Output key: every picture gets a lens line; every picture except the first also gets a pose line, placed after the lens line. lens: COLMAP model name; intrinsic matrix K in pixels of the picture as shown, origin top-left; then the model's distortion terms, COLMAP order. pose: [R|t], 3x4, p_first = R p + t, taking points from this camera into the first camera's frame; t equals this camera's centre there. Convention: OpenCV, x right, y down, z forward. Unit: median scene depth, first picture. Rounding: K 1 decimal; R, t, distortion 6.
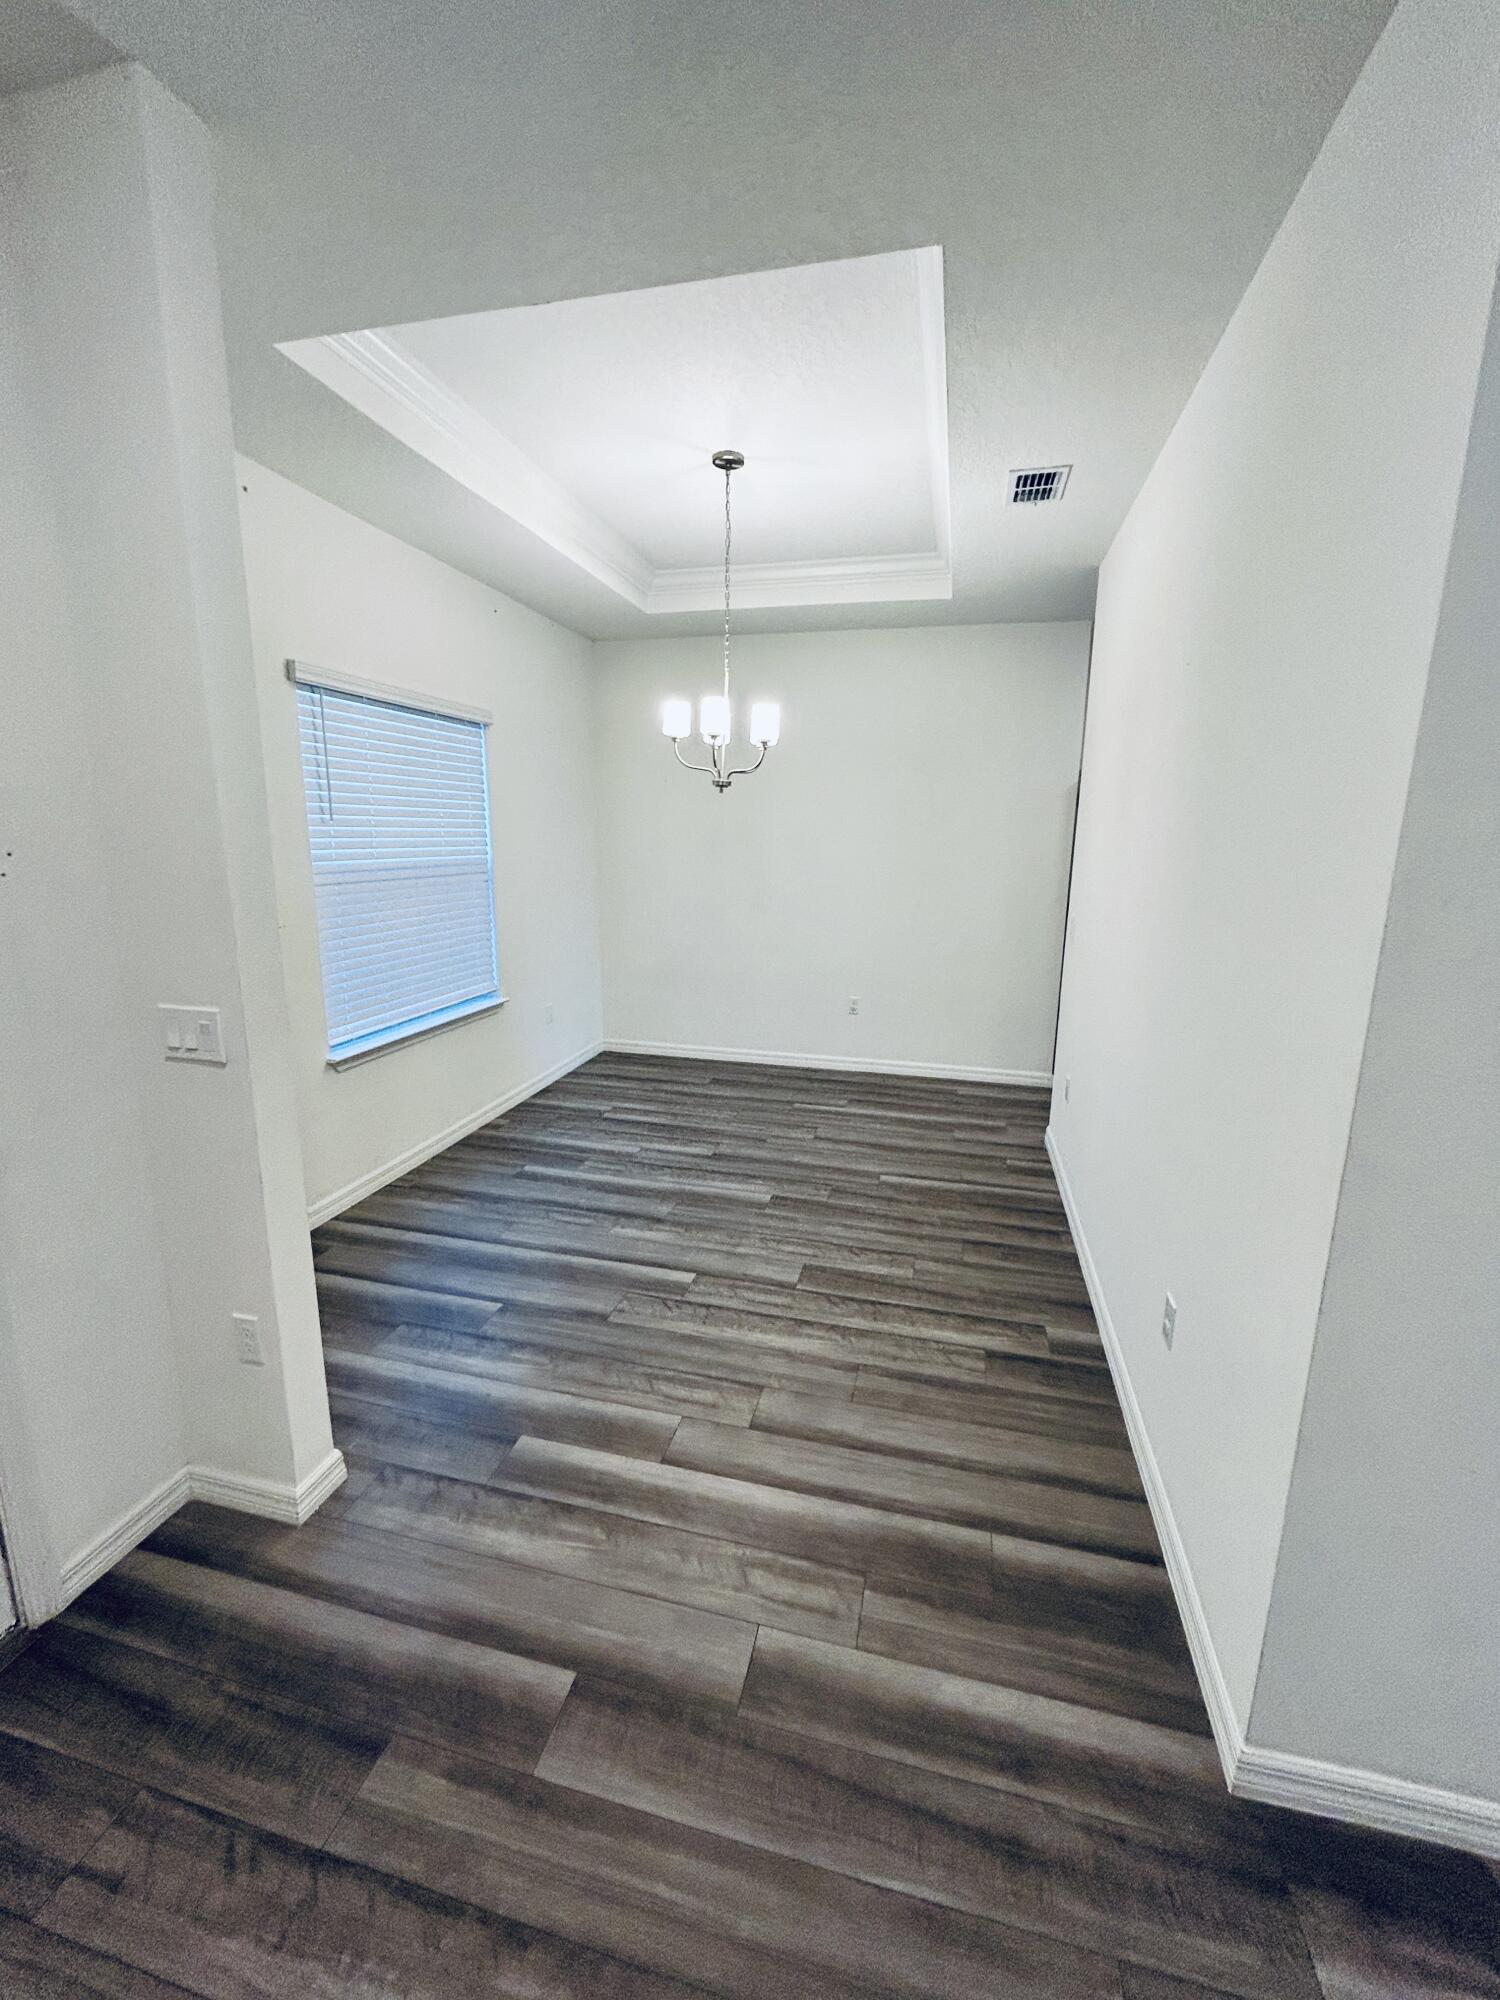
lens RADIAL K [[812.2, 0, 753.0], [0, 812.2, 998.1], [0, 0, 1]] dist [-0.003195, 0.001570]
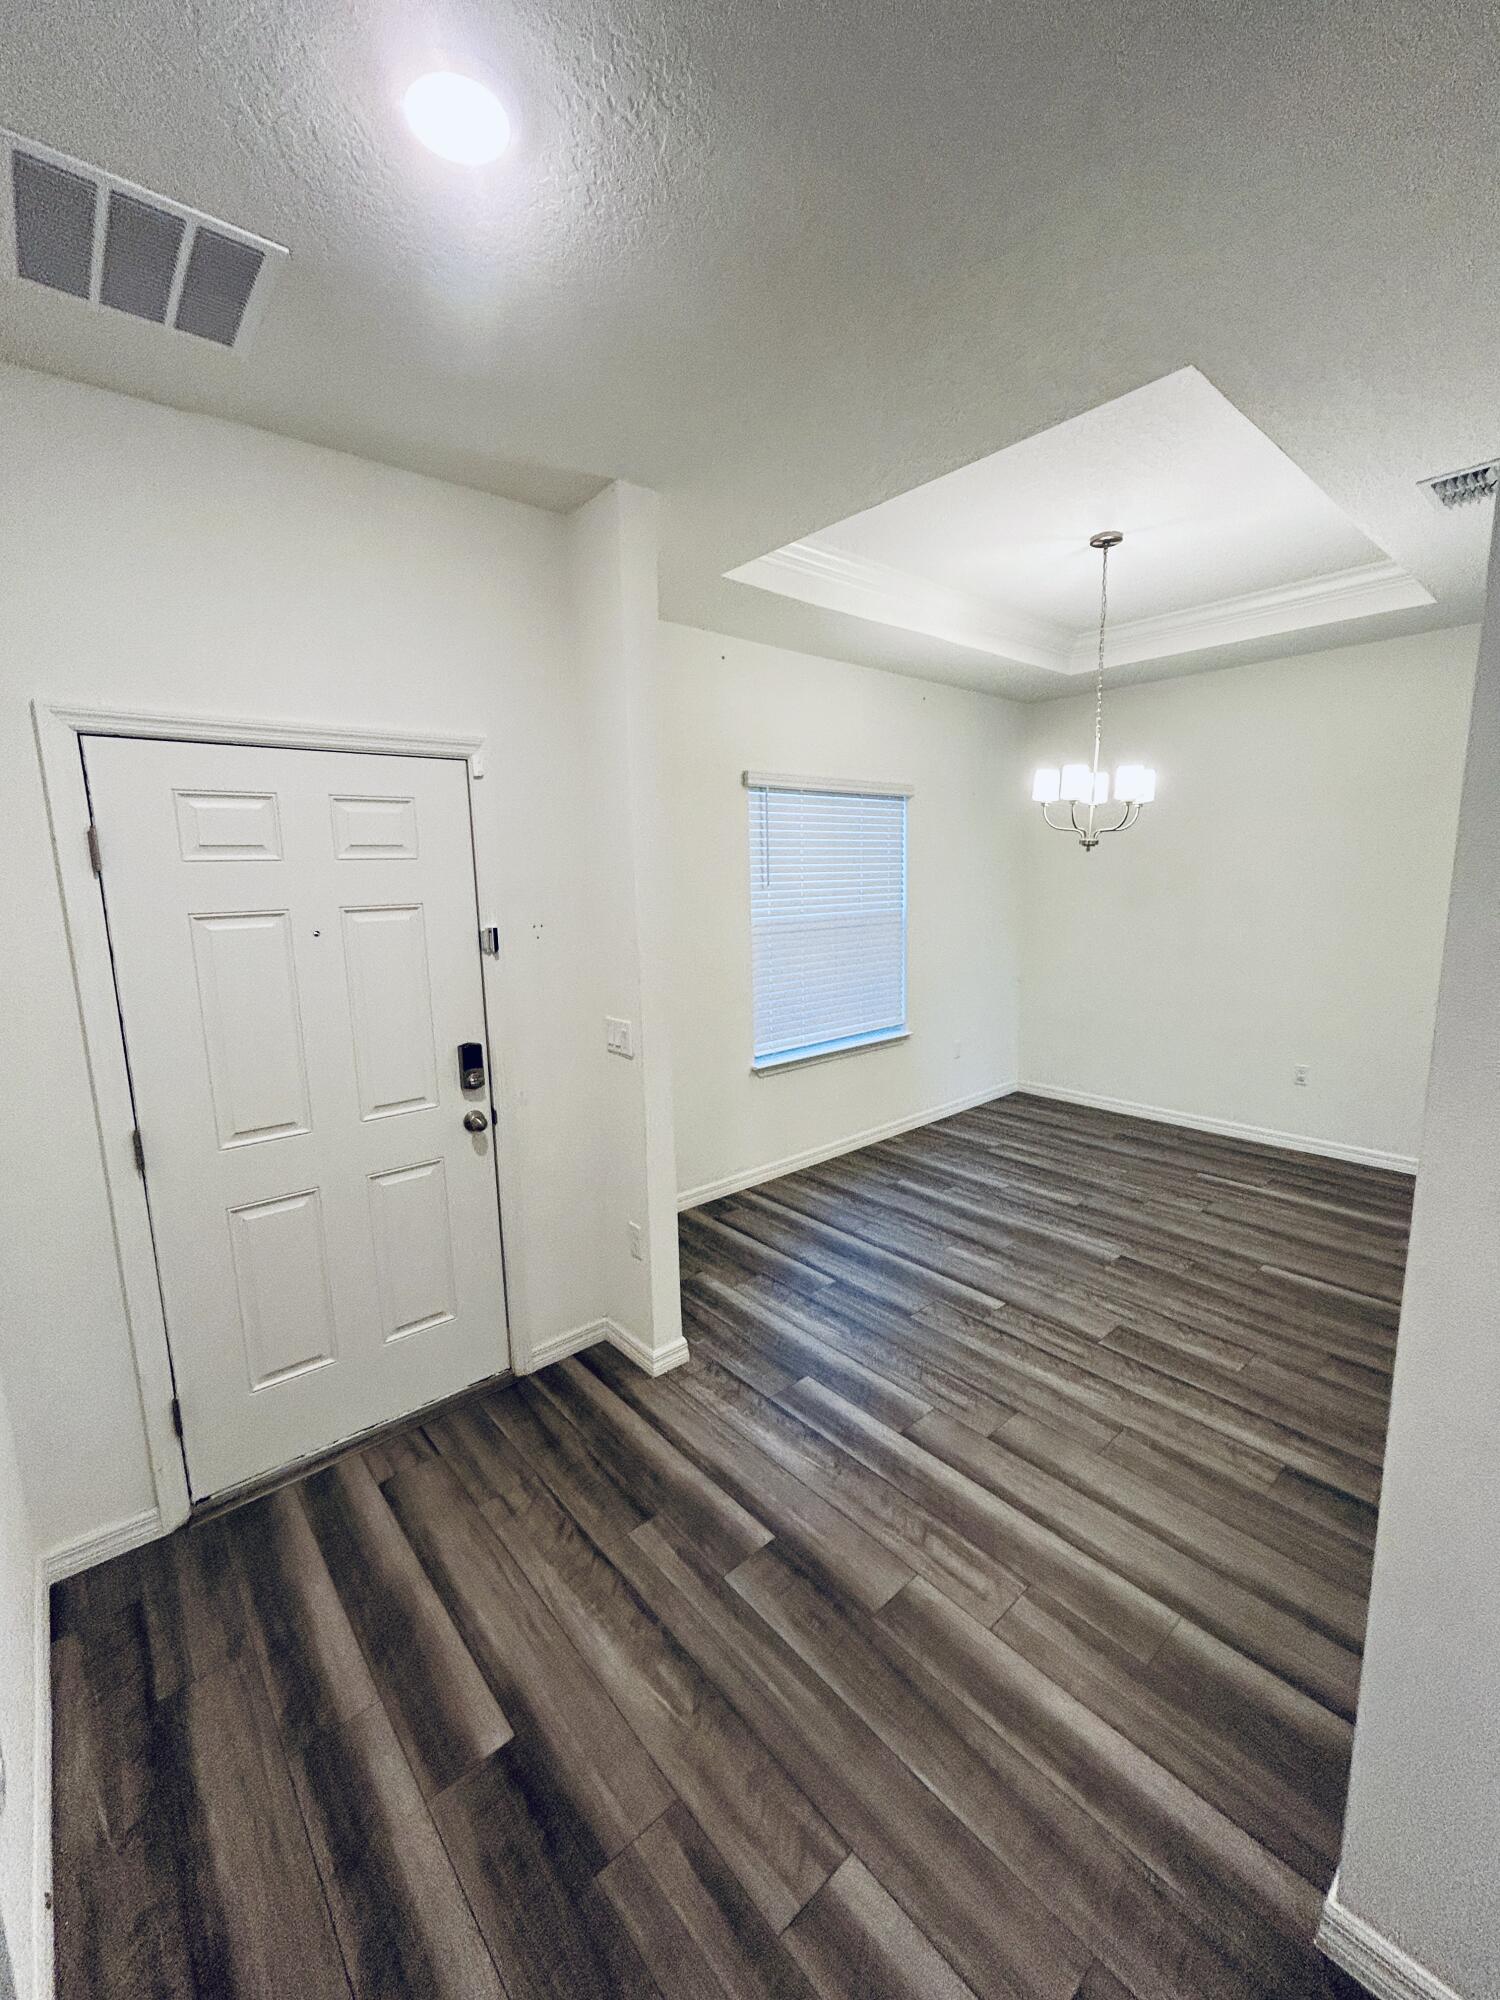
lens RADIAL K [[812.2, 0, 753.2], [0, 812.2, 1000.7], [0, 0, 1]] dist [-0.003195, 0.001570]
pose [[0.818842, 0.062623, -0.570593, 0.335783], [-0.085267, 0.996273, -0.013022, -0.021810], [0.567651, 0.059316, 0.821129, -0.126343]]
